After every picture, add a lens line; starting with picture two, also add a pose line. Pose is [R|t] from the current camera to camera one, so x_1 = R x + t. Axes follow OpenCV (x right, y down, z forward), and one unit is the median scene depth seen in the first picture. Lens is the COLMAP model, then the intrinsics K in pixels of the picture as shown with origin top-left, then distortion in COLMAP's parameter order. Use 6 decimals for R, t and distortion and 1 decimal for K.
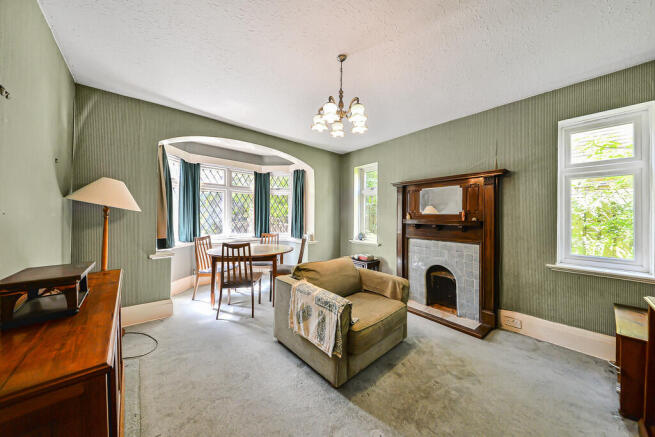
lens RADIAL K [[229.7, 0, 332.2], [0, 229.7, 217.2], [0, 0, 1]] dist [-0.000196, -0.000125]
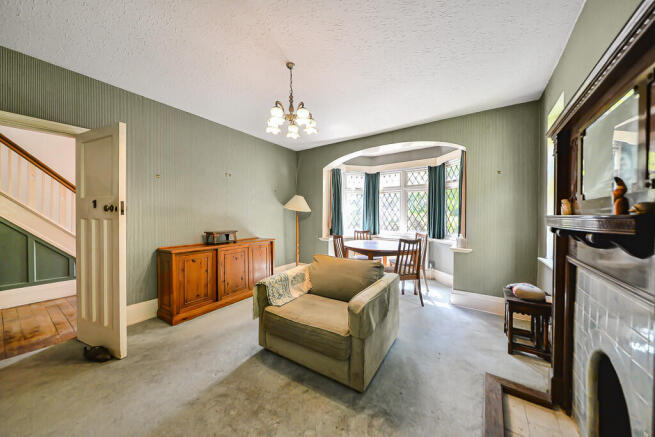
lens RADIAL K [[229.7, 0, 332.2], [0, 229.7, 217.2], [0, 0, 1]] dist [-0.000196, -0.000125]
pose [[0.228975, -0.013446, -0.973340, 0.565814], [0.005179, 0.999907, -0.012595, 0.023032], [0.973419, -0.002157, 0.229023, 0.461567]]
